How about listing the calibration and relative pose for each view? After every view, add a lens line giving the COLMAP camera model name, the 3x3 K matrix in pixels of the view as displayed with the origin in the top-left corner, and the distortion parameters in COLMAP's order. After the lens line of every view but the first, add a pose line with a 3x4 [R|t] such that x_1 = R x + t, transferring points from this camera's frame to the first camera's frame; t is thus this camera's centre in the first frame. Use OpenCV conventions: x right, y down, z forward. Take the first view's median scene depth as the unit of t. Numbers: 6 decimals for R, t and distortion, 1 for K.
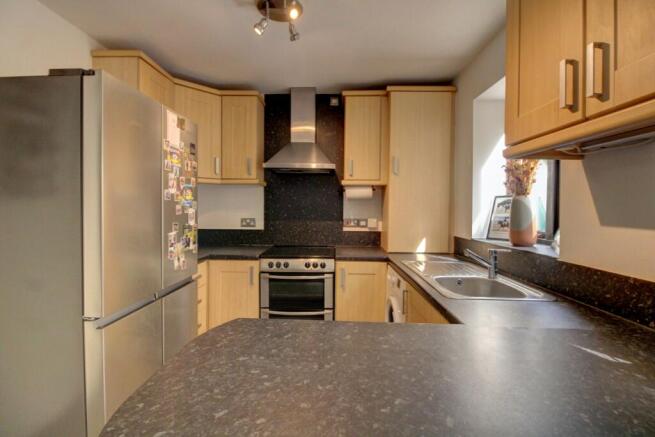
lens RADIAL K [[307.8, 0, 326.9], [0, 307.8, 209.1], [0, 0, 1]] dist [-0.000565, -0.000358]
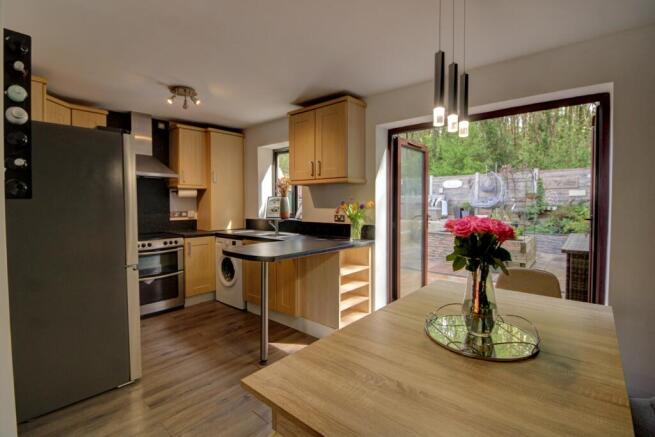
lens RADIAL K [[307.8, 0, 326.9], [0, 307.8, 209.1], [0, 0, 1]] dist [-0.000565, -0.000358]
pose [[0.638449, -0.029309, 0.769106, -0.694260], [0.013633, 0.999549, 0.026774, -0.009336], [-0.769544, -0.006609, 0.638560, -0.531497]]
